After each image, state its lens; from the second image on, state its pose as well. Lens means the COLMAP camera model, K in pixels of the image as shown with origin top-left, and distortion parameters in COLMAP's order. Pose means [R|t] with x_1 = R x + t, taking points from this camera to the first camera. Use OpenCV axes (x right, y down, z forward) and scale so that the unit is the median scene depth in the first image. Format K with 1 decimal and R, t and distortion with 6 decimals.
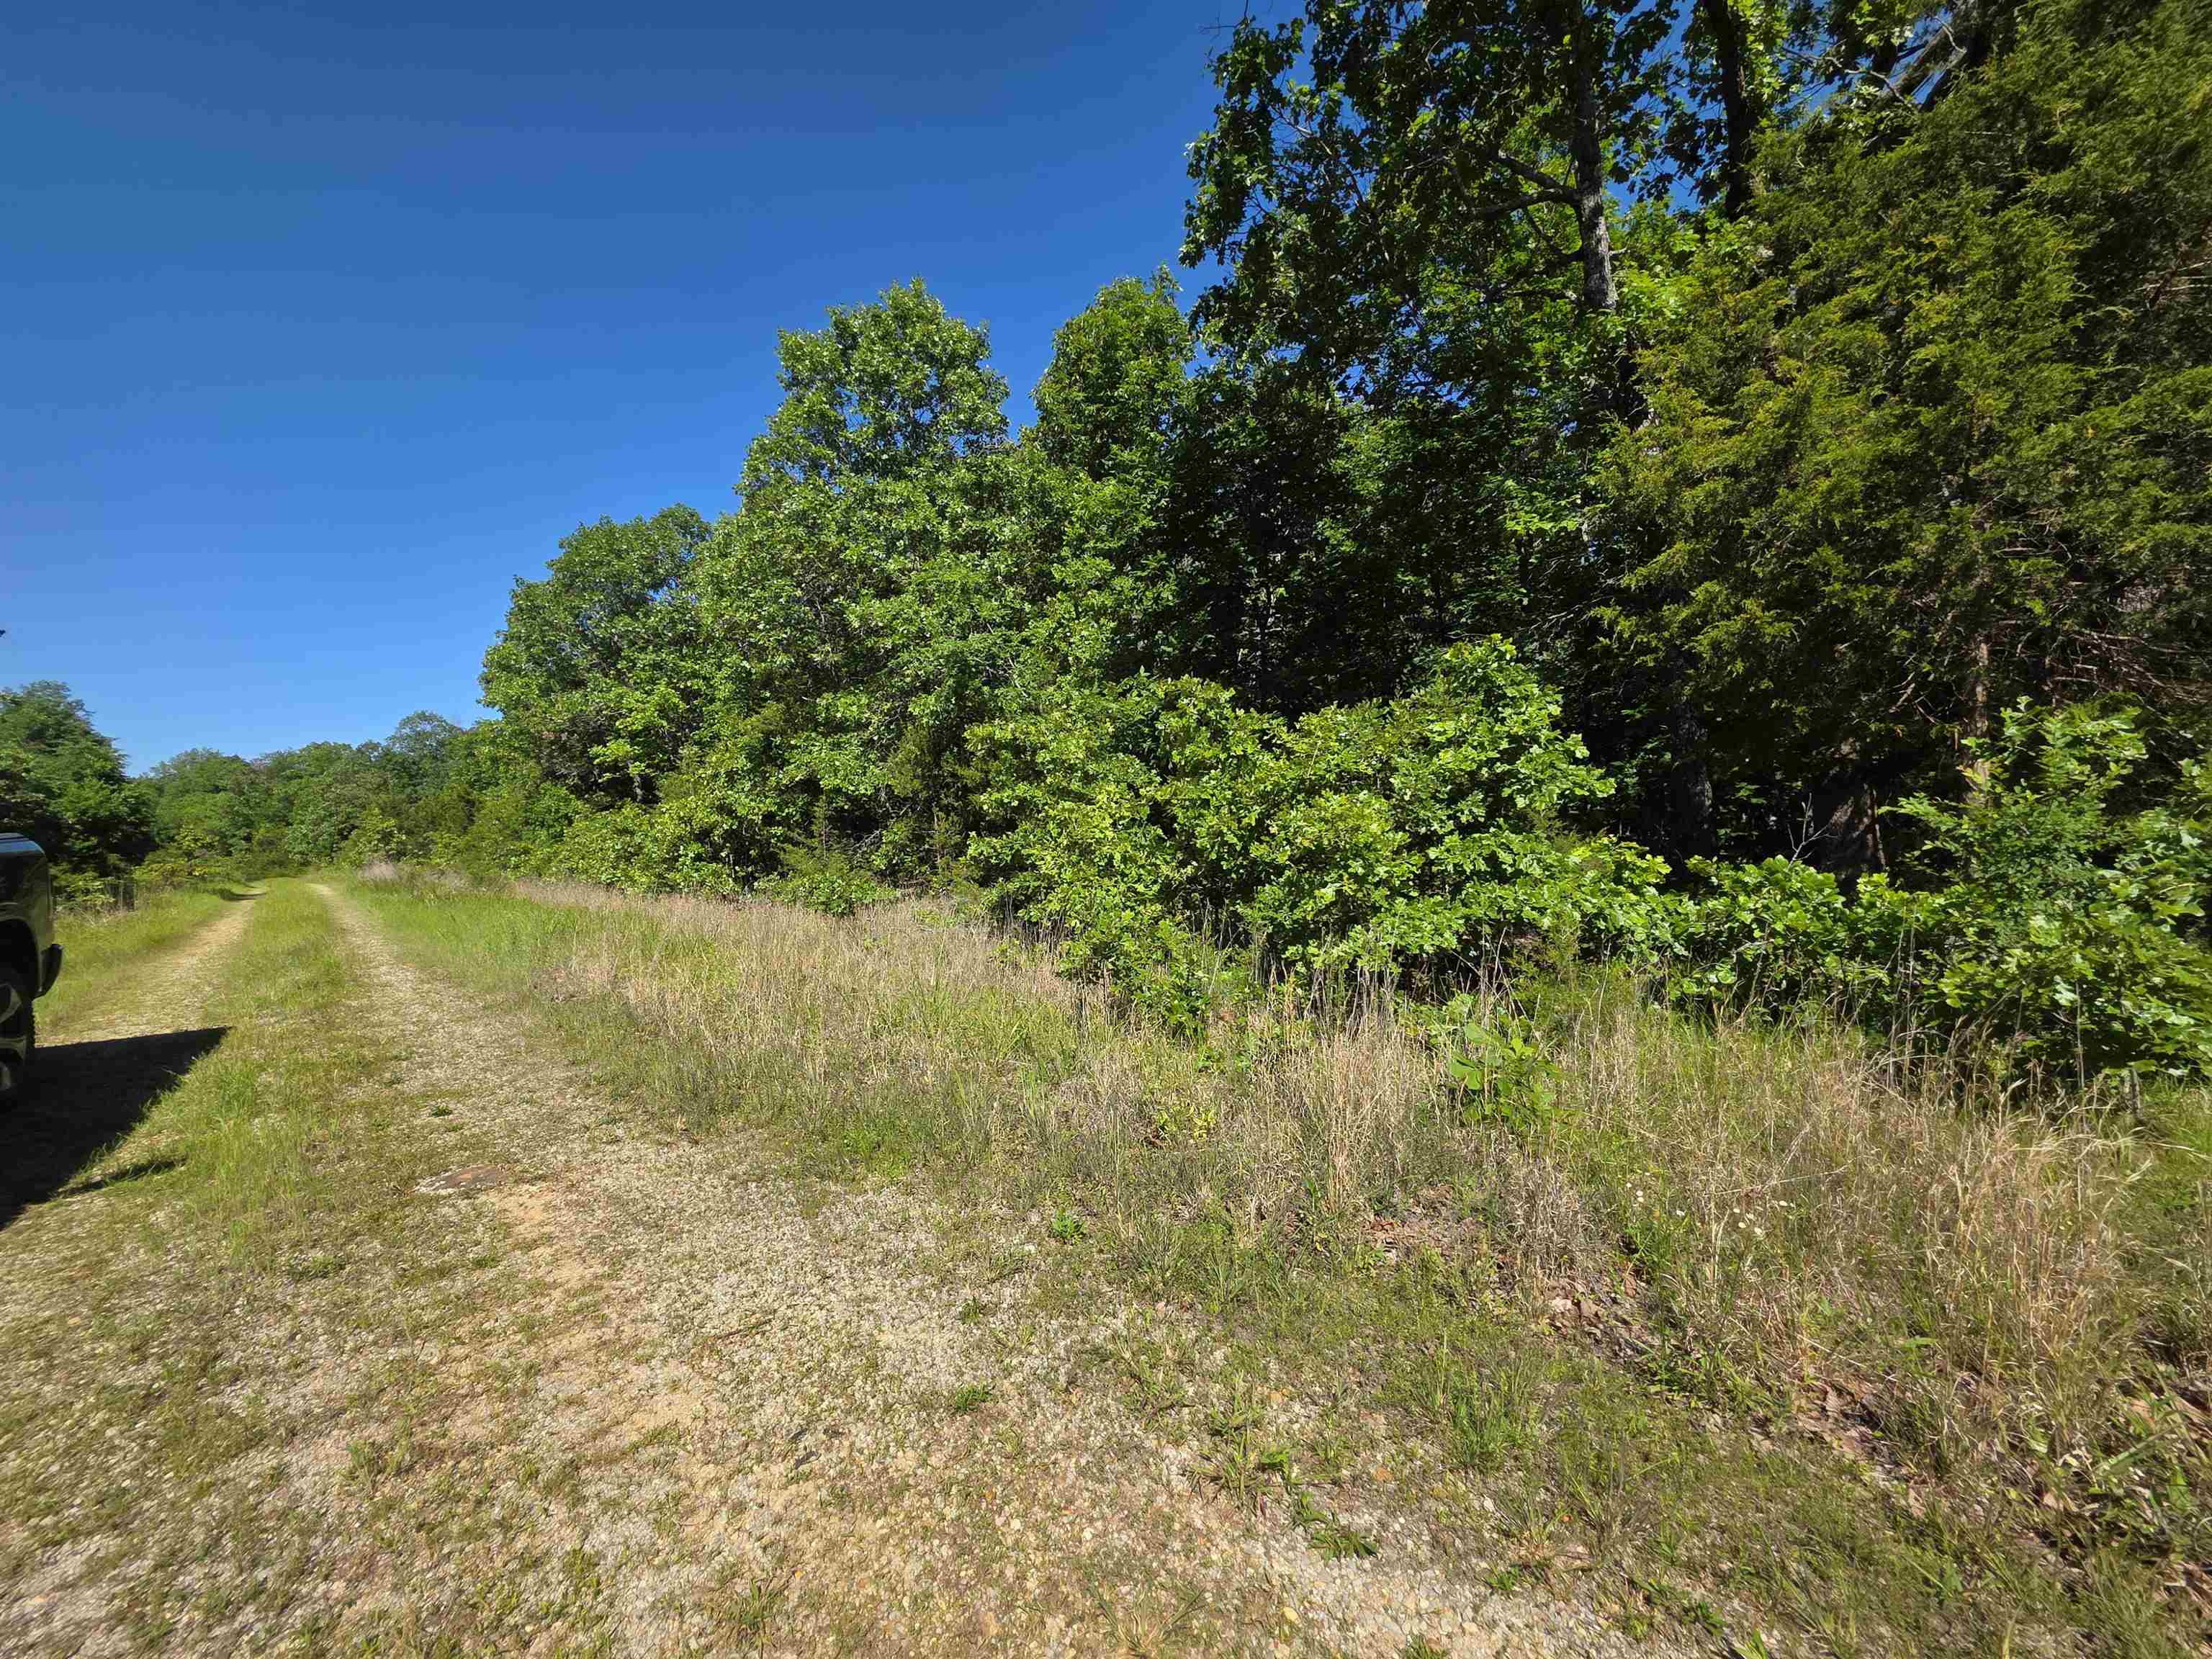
lens RADIAL K [[885.3, 0, 1109.9], [0, 885.3, 828.0], [0, 0, 1]] dist [0.002080, 0.000520]
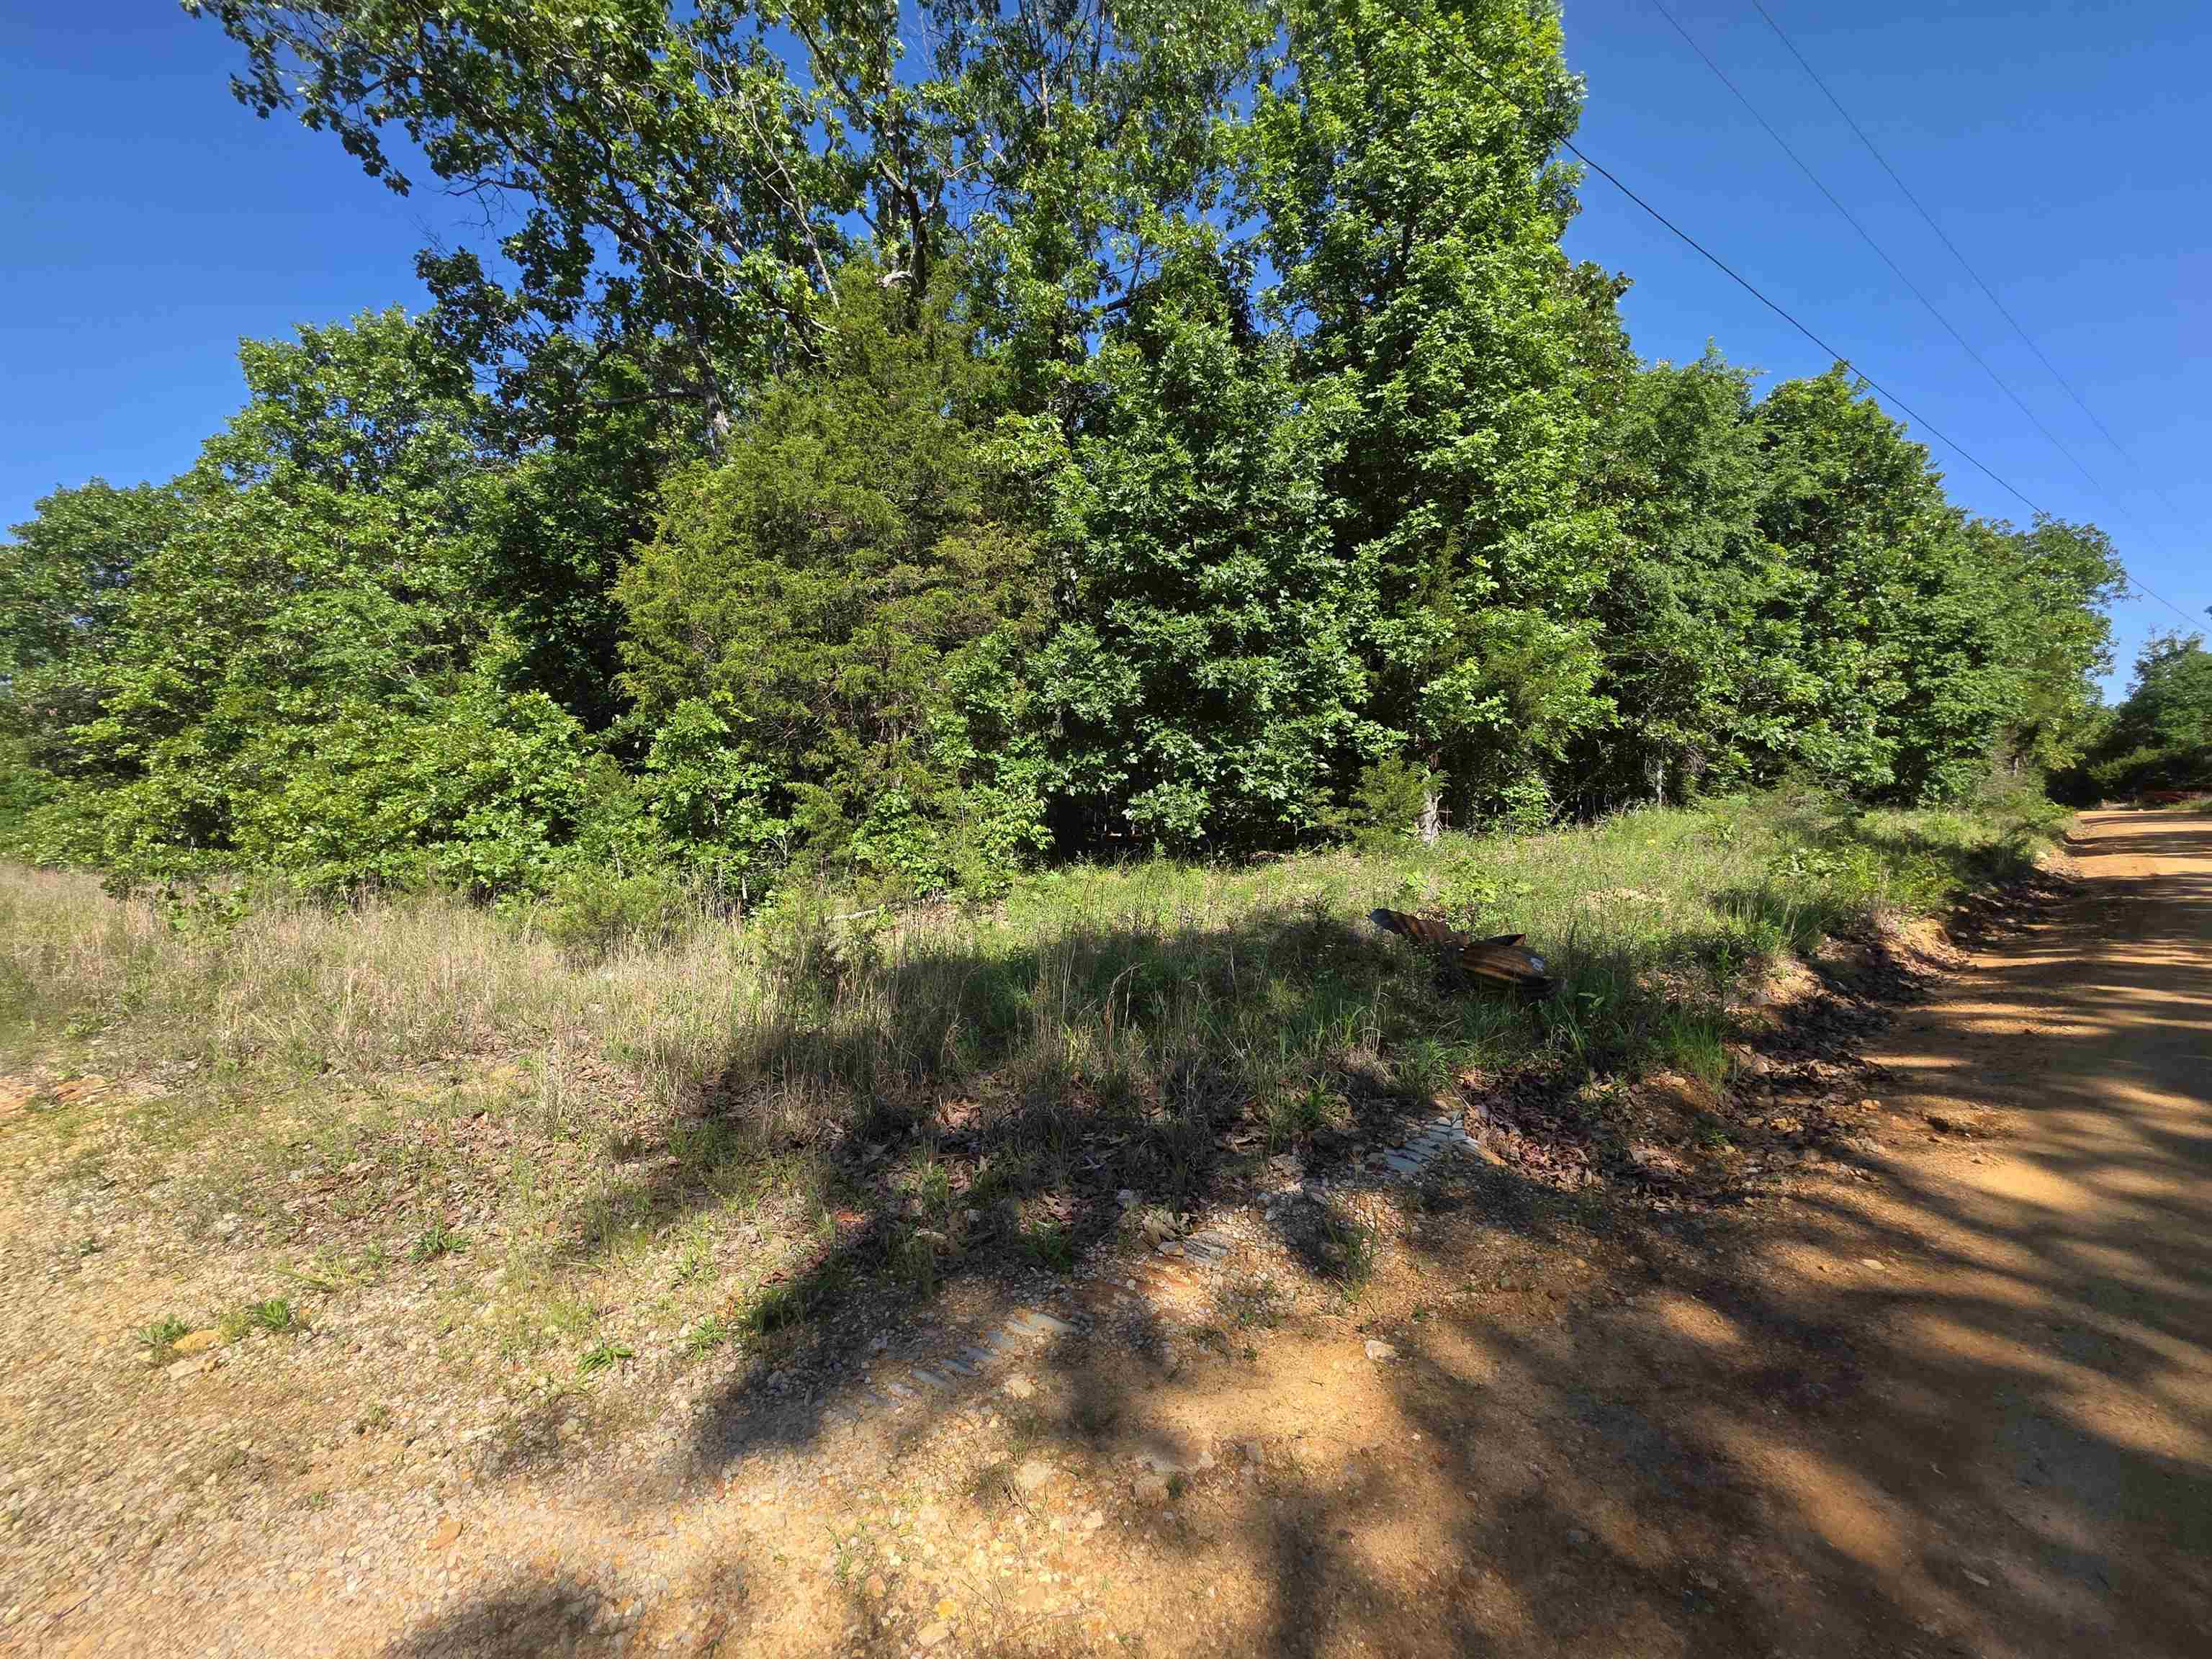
lens RADIAL K [[885.3, 0, 1110.6], [0, 885.3, 826.7], [0, 0, 1]] dist [0.002080, 0.000520]
pose [[0.968064, 0.002744, 0.250690, 0.245055], [-0.005174, 0.999946, 0.009036, 0.002190], [-0.250652, -0.010044, 0.968025, -0.190753]]
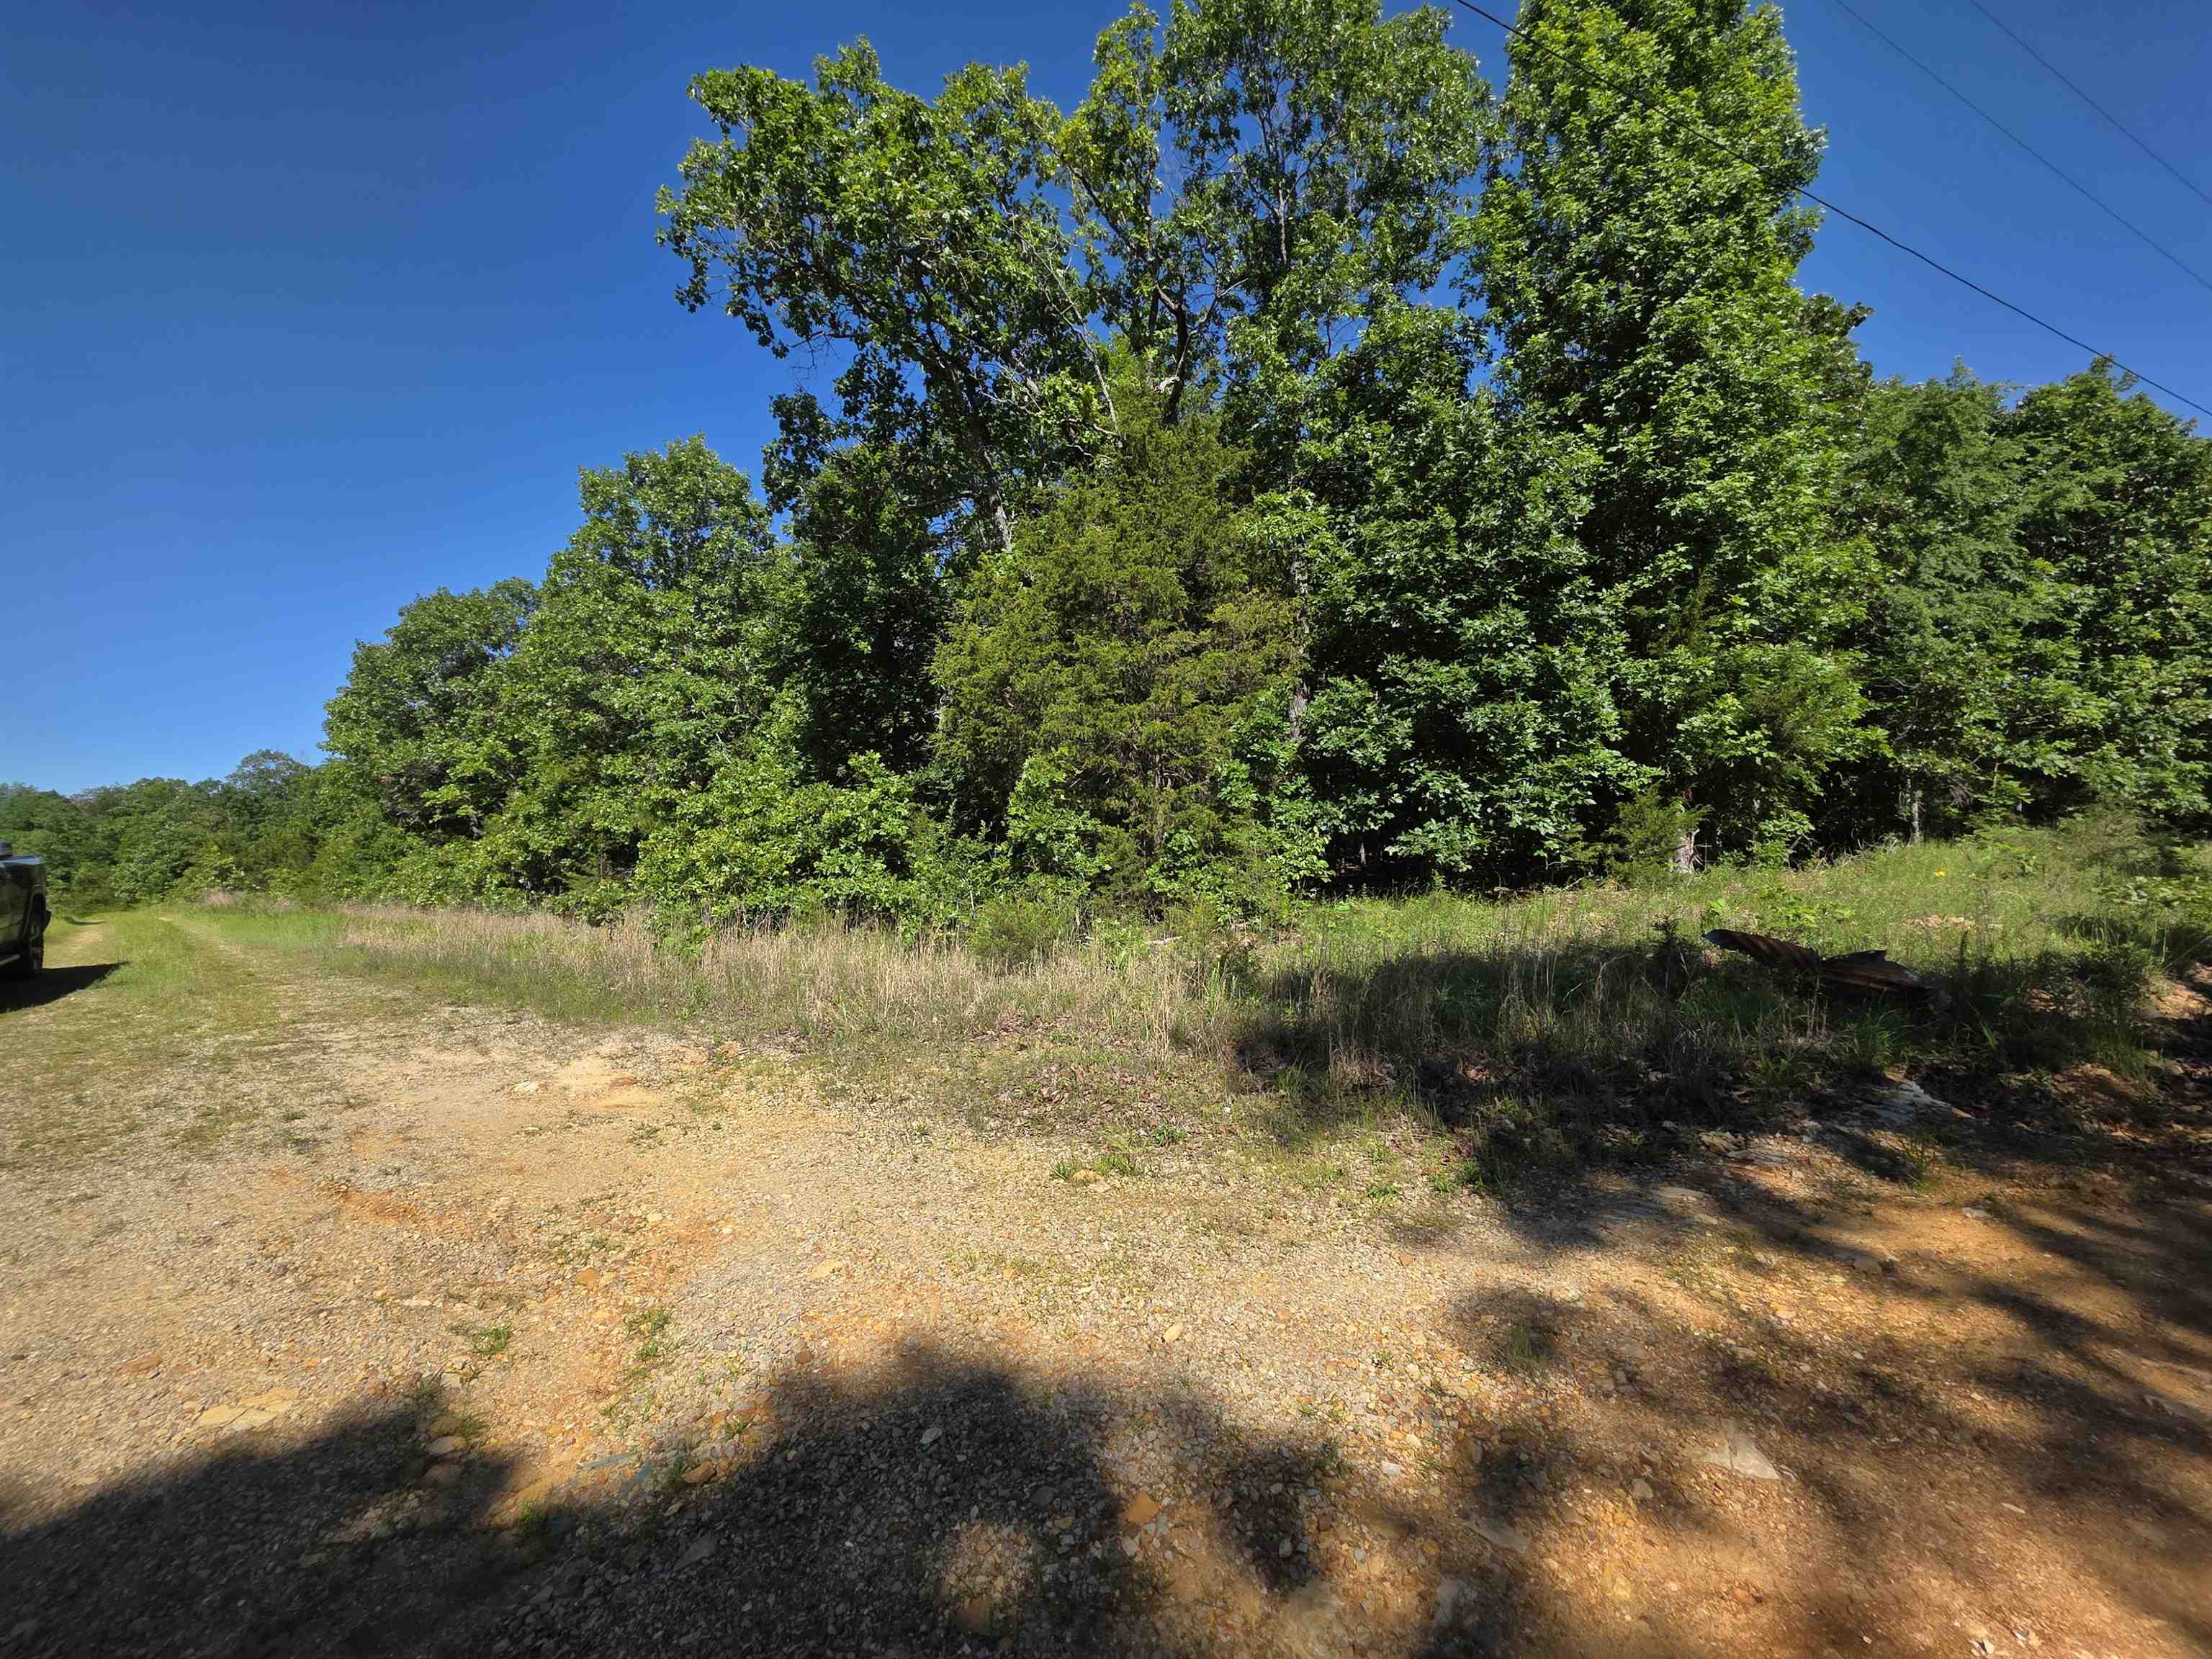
lens RADIAL K [[885.3, 0, 1109.6], [0, 885.3, 828.9], [0, 0, 1]] dist [0.002080, 0.000520]
pose [[0.995008, 0.001107, 0.099790, 0.176546], [0.002976, 0.999165, -0.040752, 0.006502], [-0.099752, 0.040846, 0.994174, -0.217926]]
